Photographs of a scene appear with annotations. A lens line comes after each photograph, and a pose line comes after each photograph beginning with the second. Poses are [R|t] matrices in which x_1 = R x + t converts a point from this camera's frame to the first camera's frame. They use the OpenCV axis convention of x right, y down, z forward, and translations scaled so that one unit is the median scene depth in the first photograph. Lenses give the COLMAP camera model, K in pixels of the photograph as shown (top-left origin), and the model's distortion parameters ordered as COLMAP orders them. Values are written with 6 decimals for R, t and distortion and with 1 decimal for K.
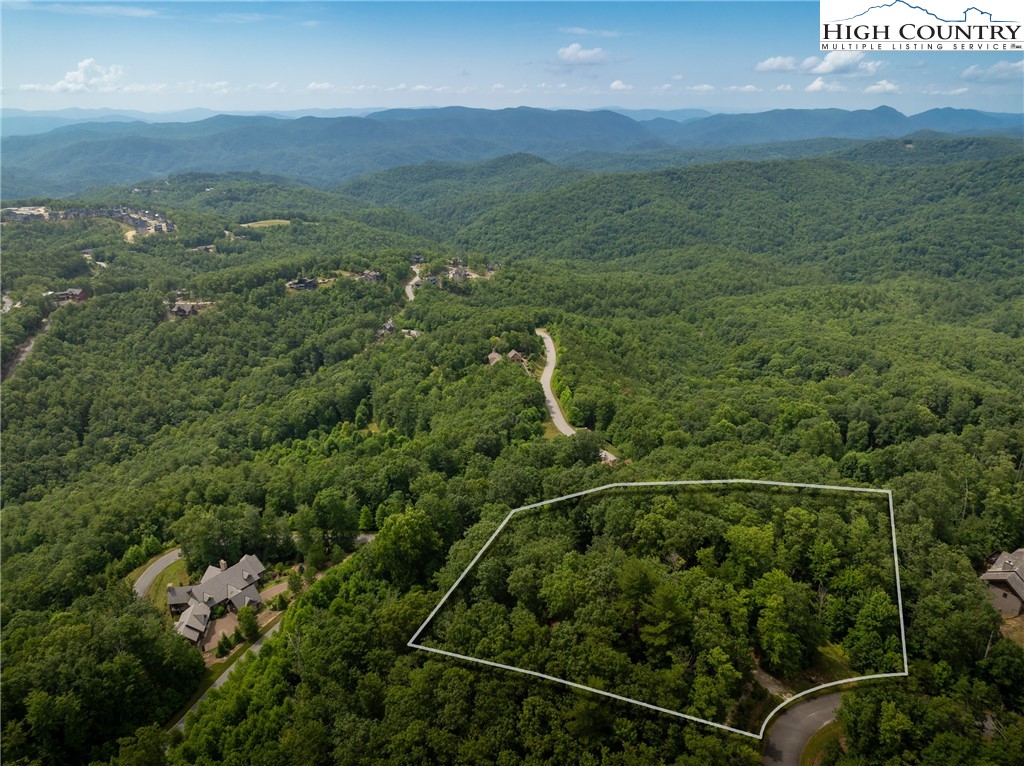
lens RADIAL K [[722.9, 0, 513.4], [0, 722.9, 385.7], [0, 0, 1]] dist [-0.045732, 0.007630]
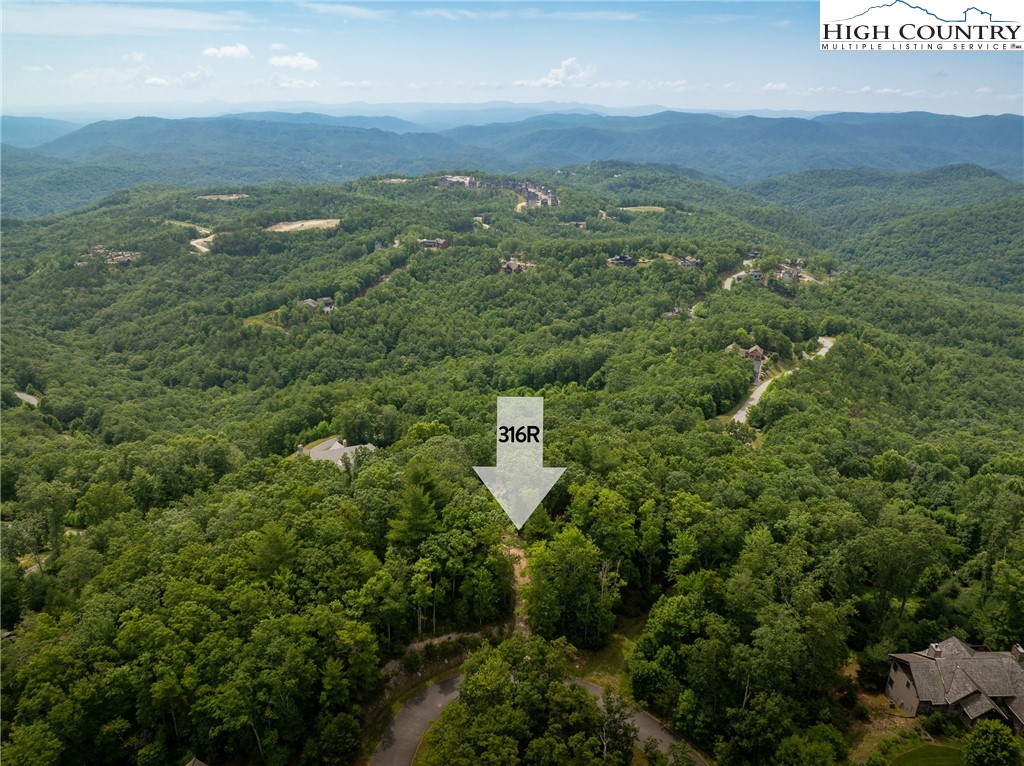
lens RADIAL K [[722.9, 0, 508.8], [0, 722.9, 385.2], [0, 0, 1]] dist [-0.045732, 0.007630]
pose [[0.835121, 0.210189, -0.508324, 0.125319], [-0.210697, 0.975867, 0.057364, 0.008402], [0.508114, 0.059196, 0.859253, 0.028893]]
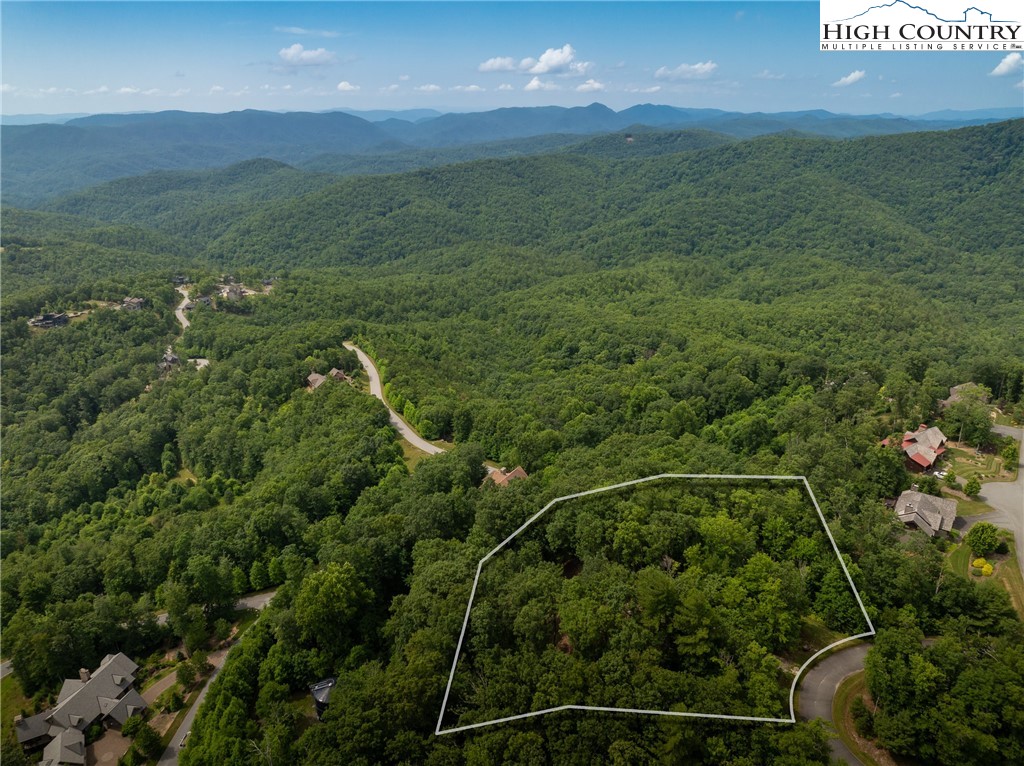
lens RADIAL K [[722.9, 0, 516.0], [0, 722.9, 382.9], [0, 0, 1]] dist [-0.045732, 0.007630]
pose [[0.938301, -0.126481, 0.321861, -0.048172], [0.127811, 0.991651, 0.017086, -0.009695], [-0.321335, 0.025105, 0.946633, 0.019519]]
